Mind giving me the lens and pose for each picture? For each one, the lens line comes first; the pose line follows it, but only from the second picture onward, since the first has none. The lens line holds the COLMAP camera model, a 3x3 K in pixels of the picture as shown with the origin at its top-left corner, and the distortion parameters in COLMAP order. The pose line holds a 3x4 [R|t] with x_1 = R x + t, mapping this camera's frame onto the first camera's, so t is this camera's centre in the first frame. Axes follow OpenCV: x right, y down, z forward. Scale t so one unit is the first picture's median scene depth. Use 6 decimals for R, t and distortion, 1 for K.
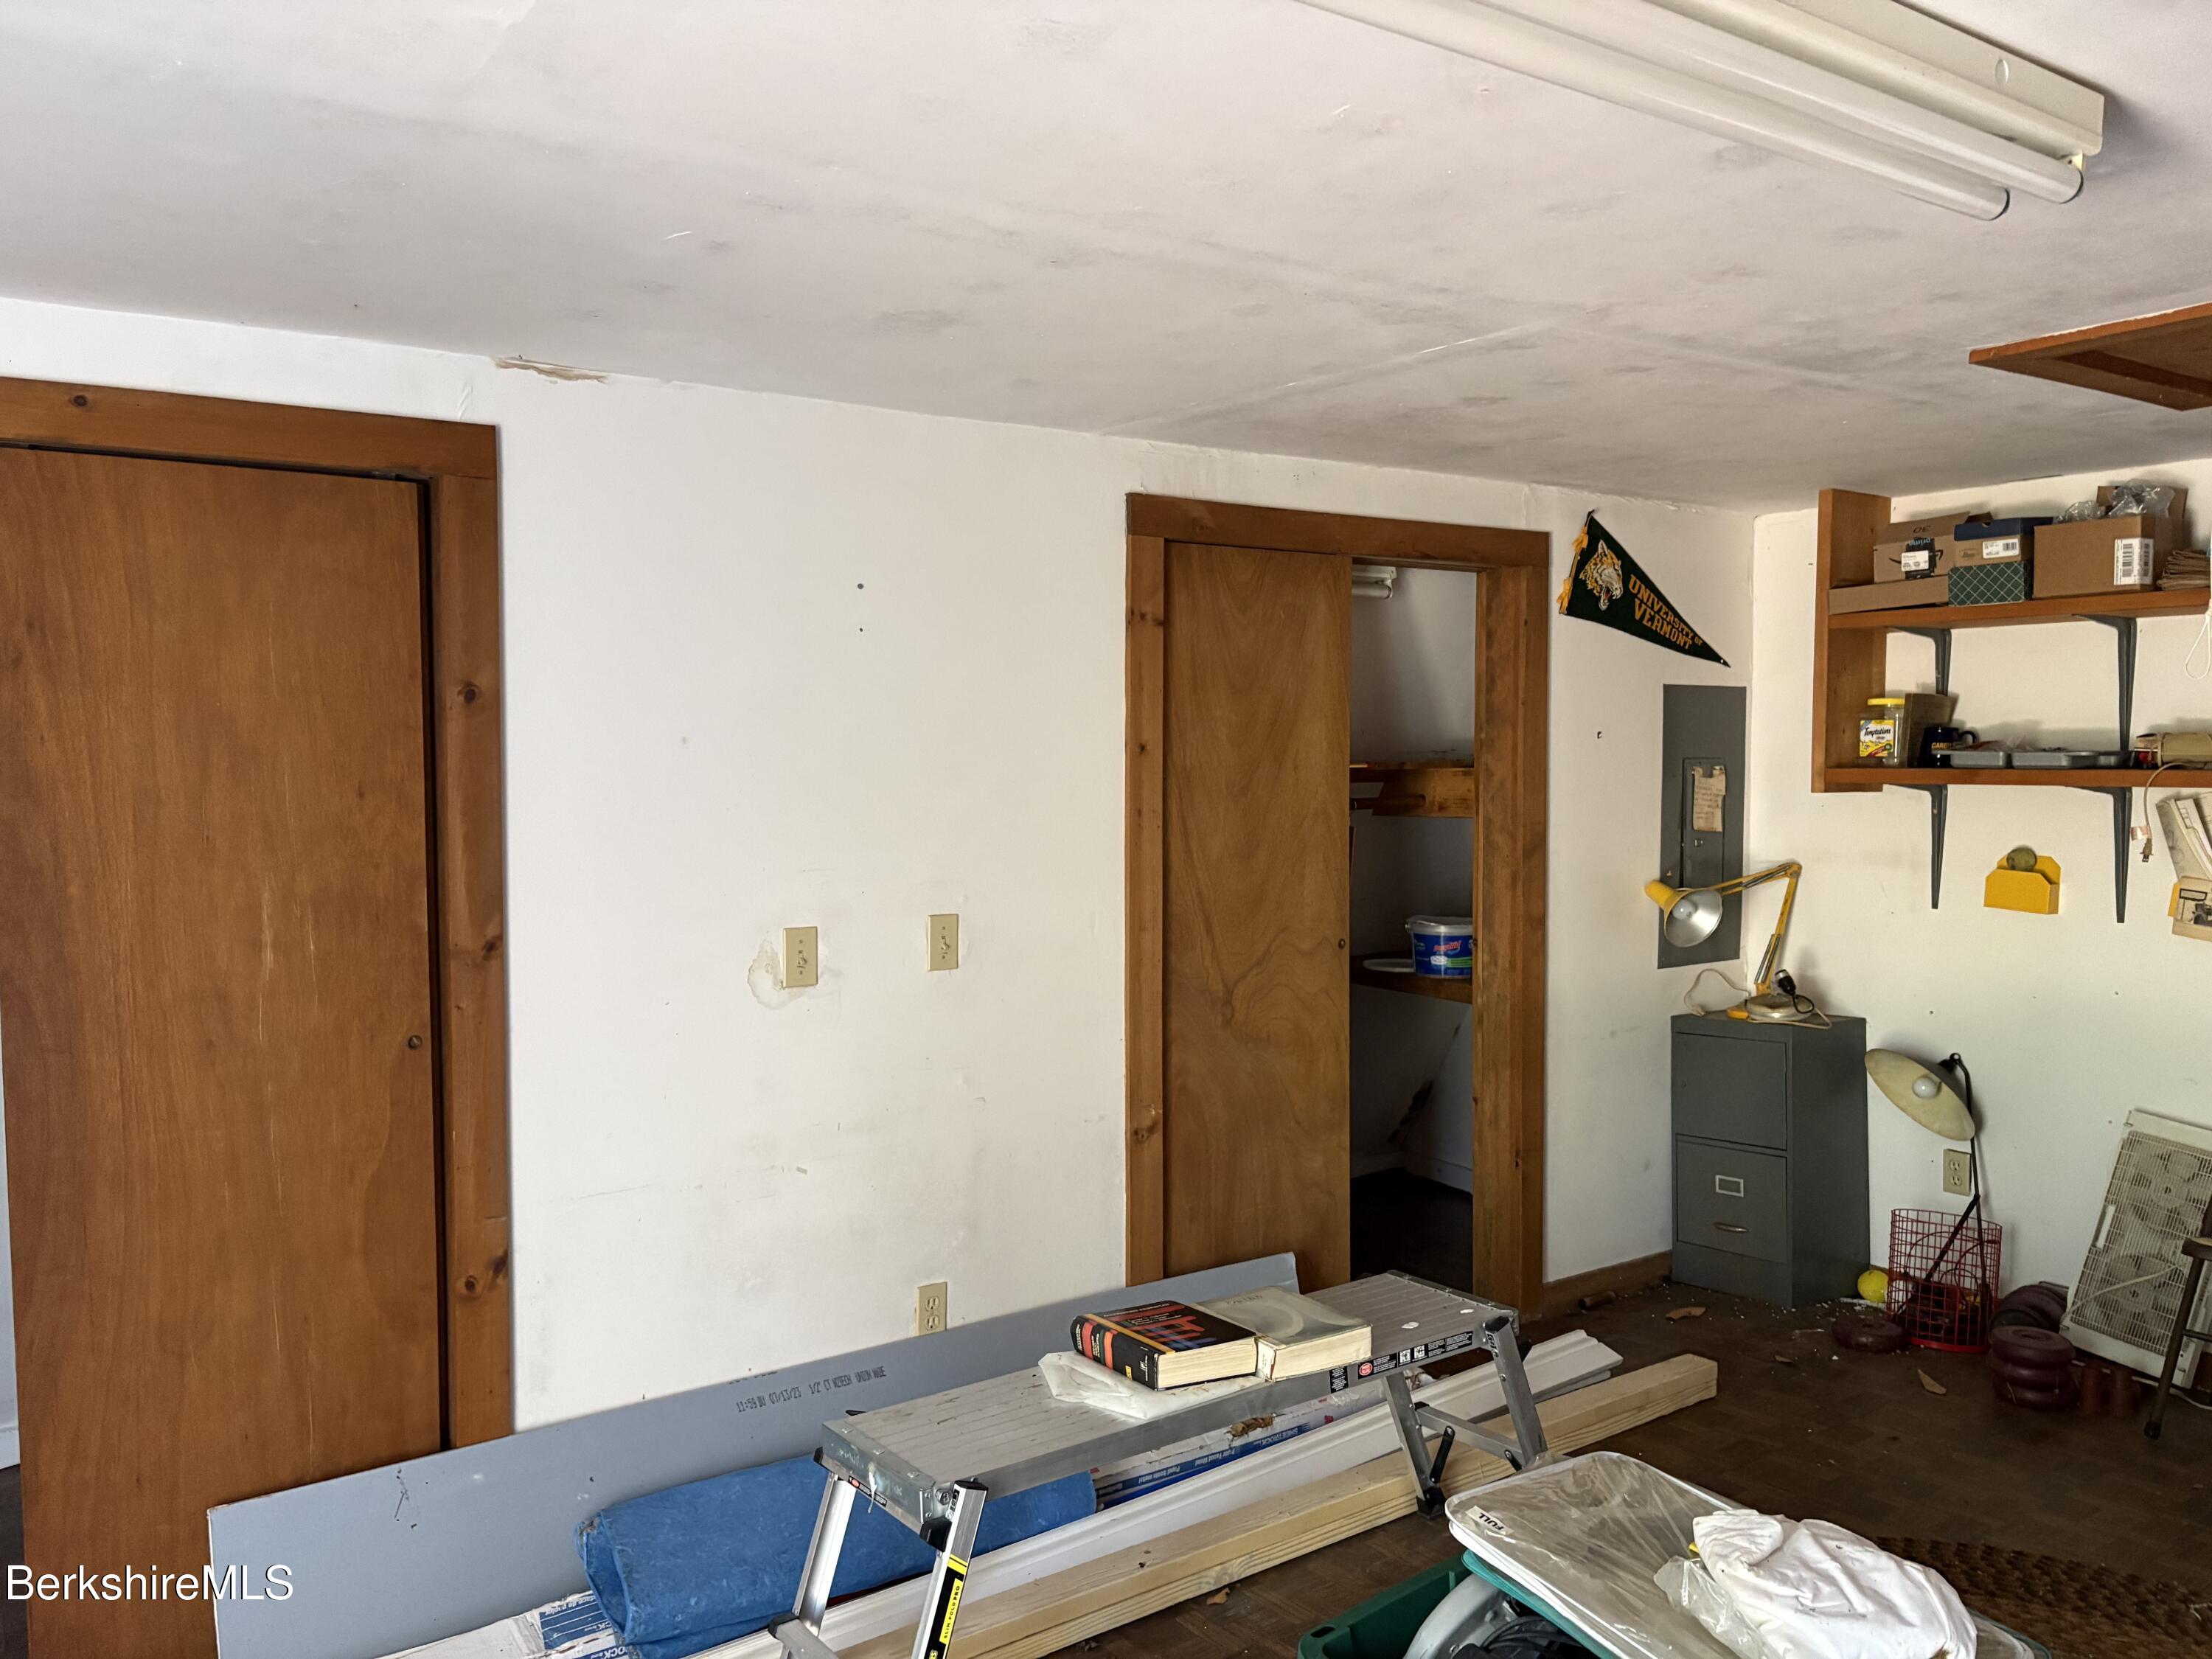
lens RADIAL K [[1682.8, 0, 1101.6], [0, 1682.8, 826.3], [0, 0, 1]] dist [0.056755, -0.051234]
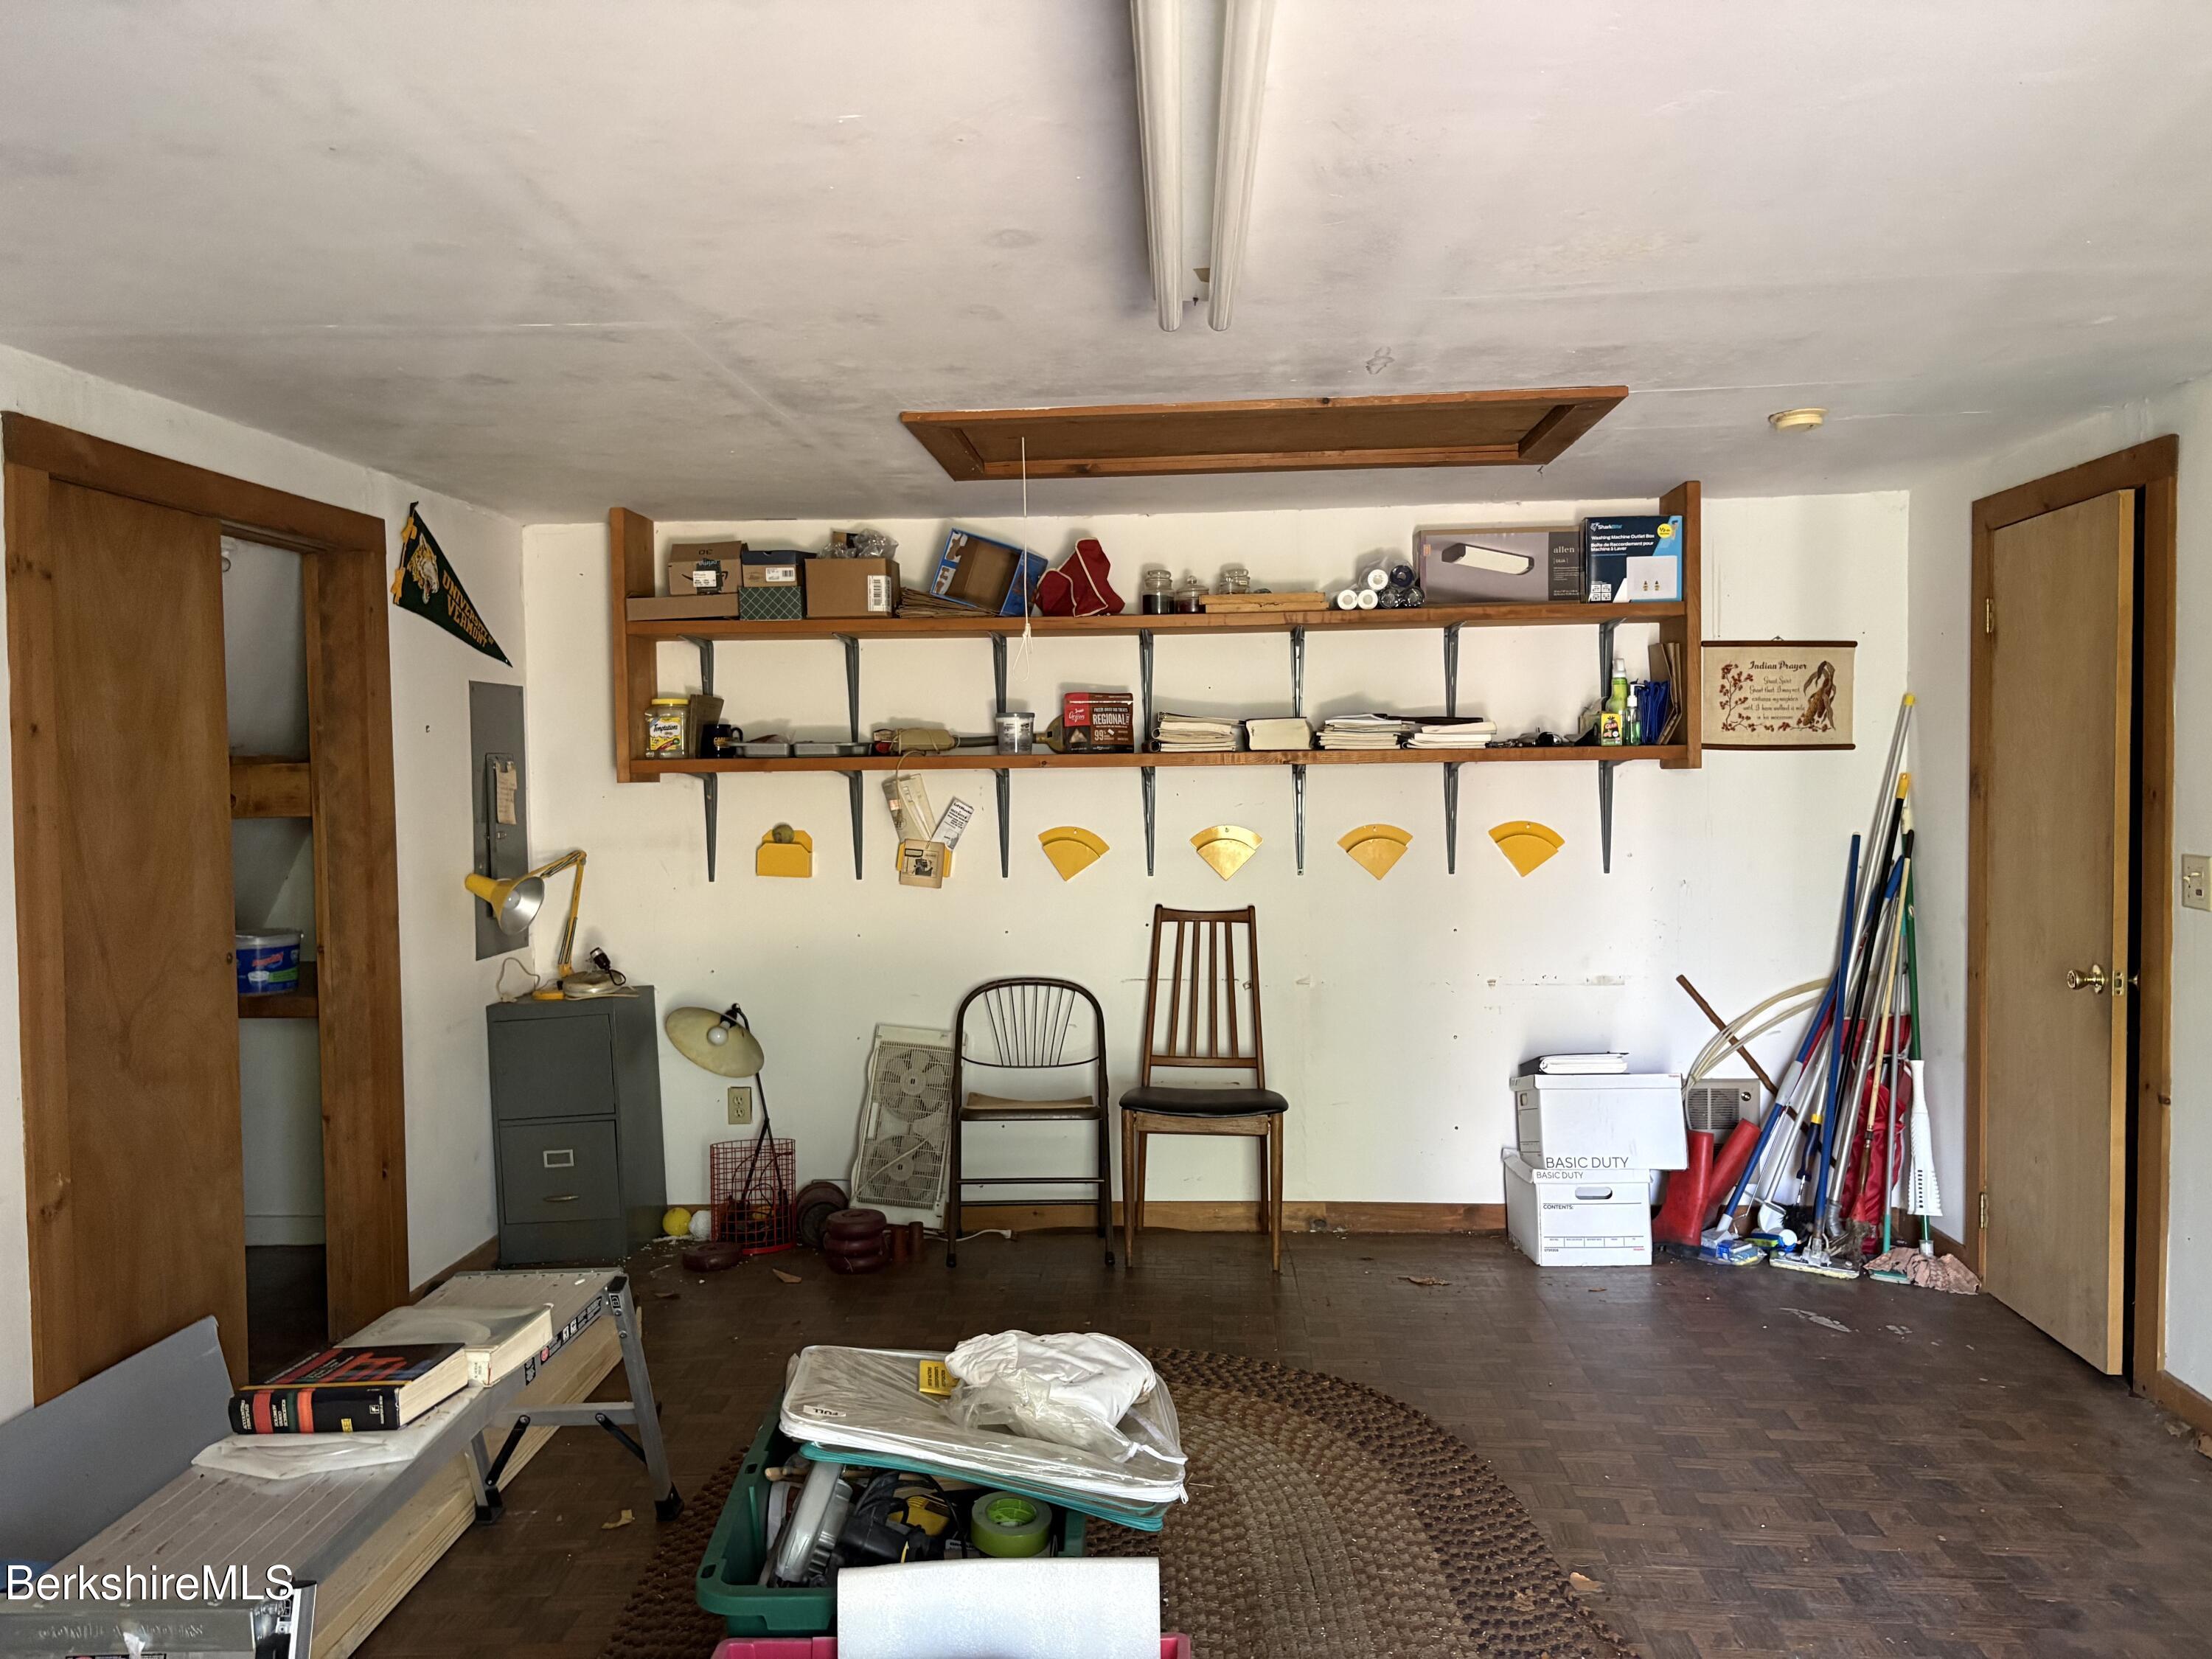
lens RADIAL K [[1682.8, 0, 1098.9], [0, 1682.8, 809.6], [0, 0, 1]] dist [0.056755, -0.051234]
pose [[0.622888, -0.029914, 0.781739, -0.263176], [0.049958, 0.998750, -0.001589, 0.015932], [-0.780714, 0.040044, 0.623604, 0.083711]]
